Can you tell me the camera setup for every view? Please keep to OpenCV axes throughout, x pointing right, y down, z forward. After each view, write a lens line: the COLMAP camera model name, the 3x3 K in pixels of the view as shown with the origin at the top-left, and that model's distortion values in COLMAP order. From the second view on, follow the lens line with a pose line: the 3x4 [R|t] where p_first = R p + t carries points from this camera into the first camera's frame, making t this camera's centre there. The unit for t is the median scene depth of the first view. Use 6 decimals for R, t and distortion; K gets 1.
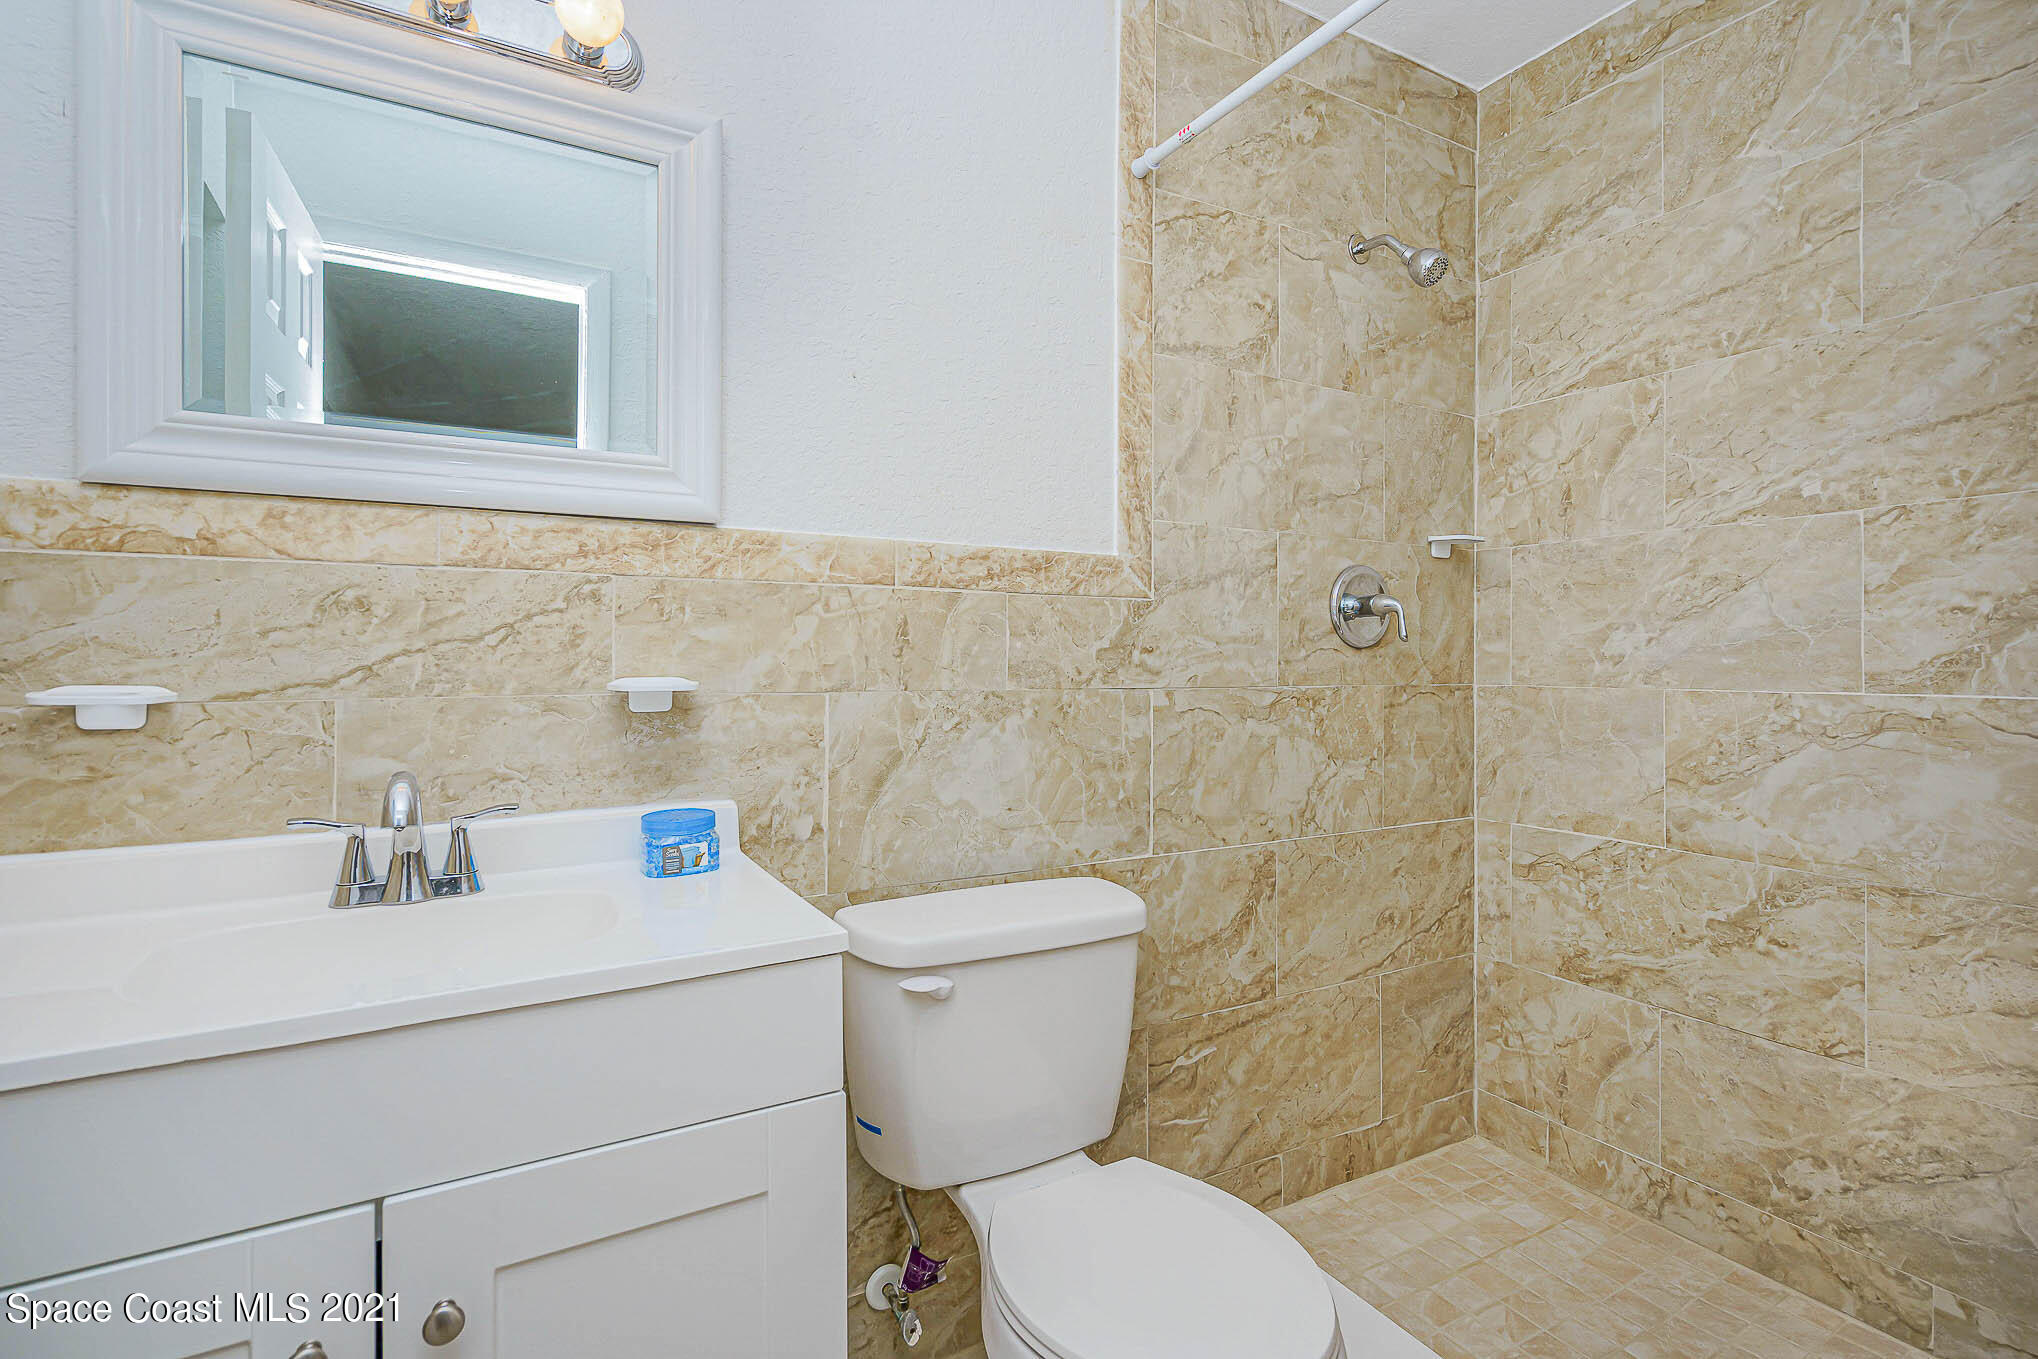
lens RADIAL K [[934.1, 0, 1015.5], [0, 934.1, 668.3], [0, 0, 1]] dist [-0.007326, 0.000263]
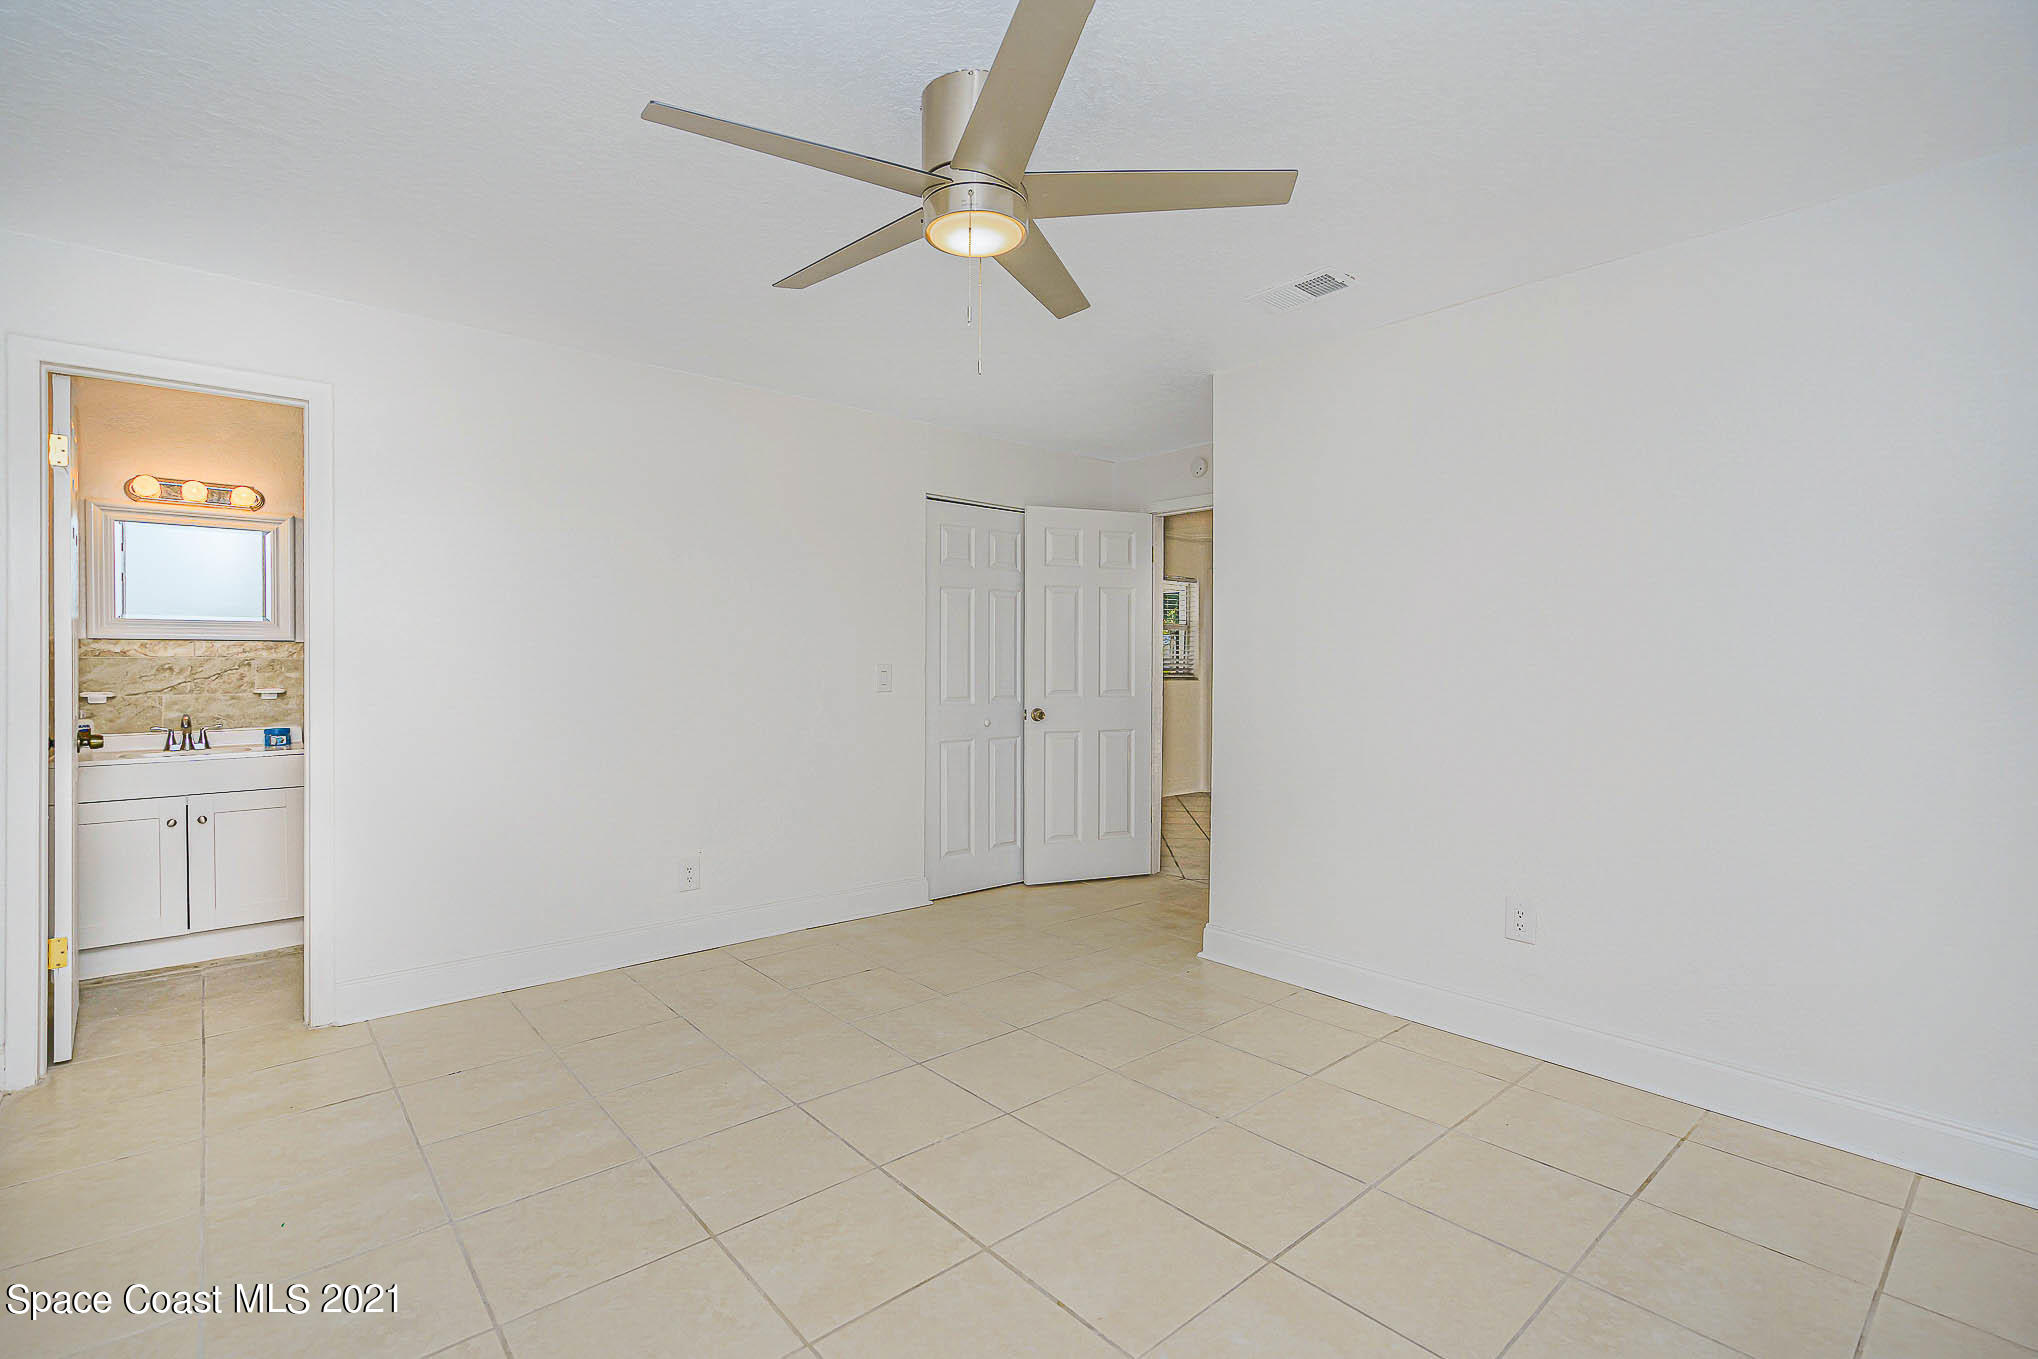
lens RADIAL K [[934.1, 0, 1025.1], [0, 934.1, 679.2], [0, 0, 1]] dist [-0.007326, 0.000263]
pose [[0.974744, -0.004144, 0.223285, 1.621612], [0.003684, 0.999990, 0.002478, -0.025333], [-0.223294, -0.001593, 0.974750, -3.063332]]
